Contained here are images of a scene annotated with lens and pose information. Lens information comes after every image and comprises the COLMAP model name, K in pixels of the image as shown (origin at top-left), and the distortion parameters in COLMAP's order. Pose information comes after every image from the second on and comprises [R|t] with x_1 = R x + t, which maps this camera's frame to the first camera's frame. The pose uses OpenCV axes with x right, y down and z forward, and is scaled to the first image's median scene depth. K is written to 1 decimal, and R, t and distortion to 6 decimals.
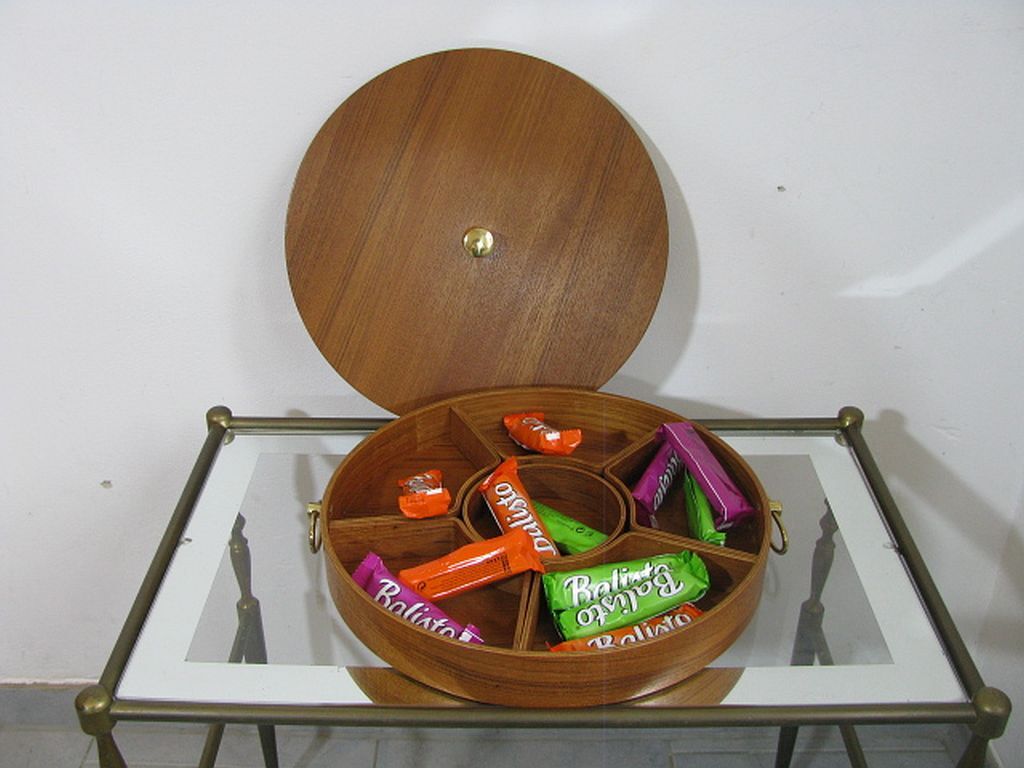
lens RADIAL K [[1082.5, 0, 521.3], [0, 1082.5, 378.1], [0, 0, 1]] dist [-0.165955, 0.000000]
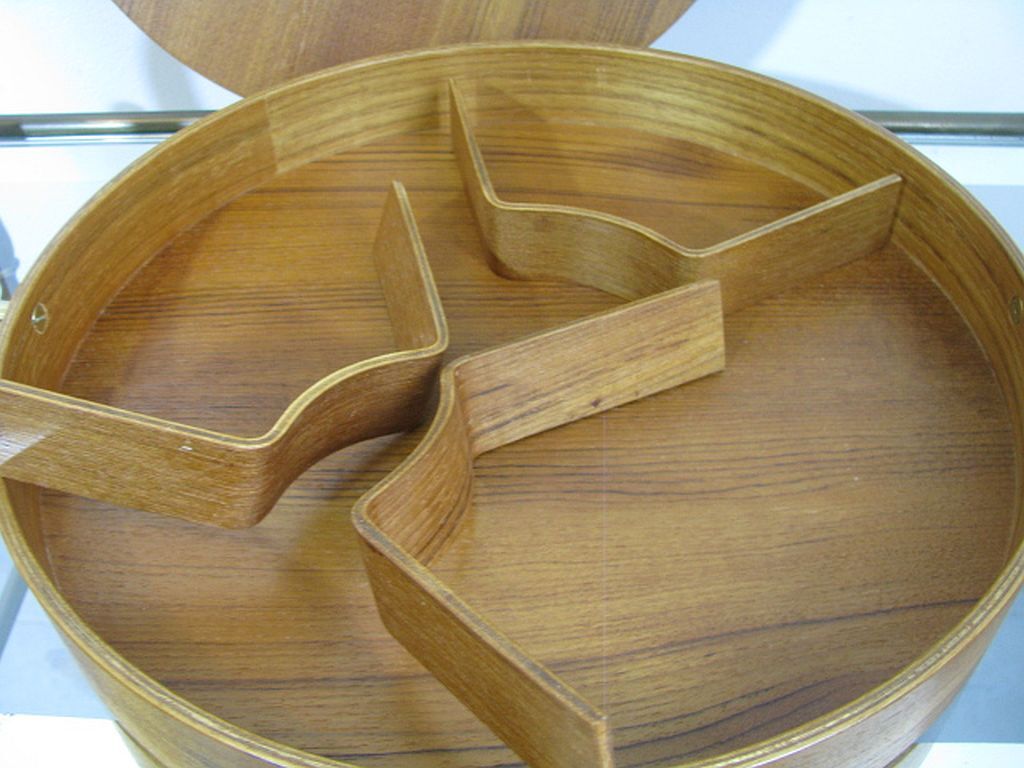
lens RADIAL K [[1082.5, 0, 508.2], [0, 1082.5, 380.2], [0, 0, 1]] dist [-0.165955, 0.000000]
pose [[0.998810, 0.005393, -0.048470, 0.031789], [0.007380, 0.965707, 0.259530, 0.032984], [0.048207, -0.259579, 0.964518, 0.506735]]
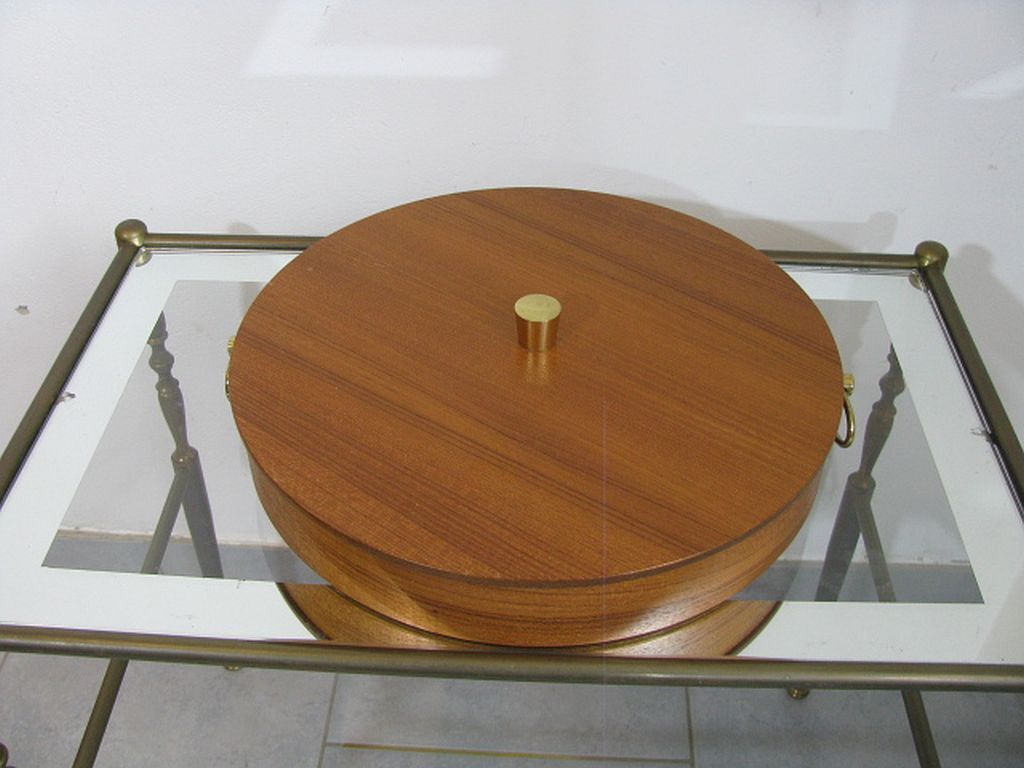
lens RADIAL K [[1082.5, 0, 505.5], [0, 1082.5, 386.2], [0, 0, 1]] dist [-0.165955, 0.000000]
pose [[0.998338, 0.033634, -0.046803, 0.040418], [-0.024730, 0.983491, 0.179259, 0.001405], [0.052060, -0.177803, 0.982688, 0.225962]]
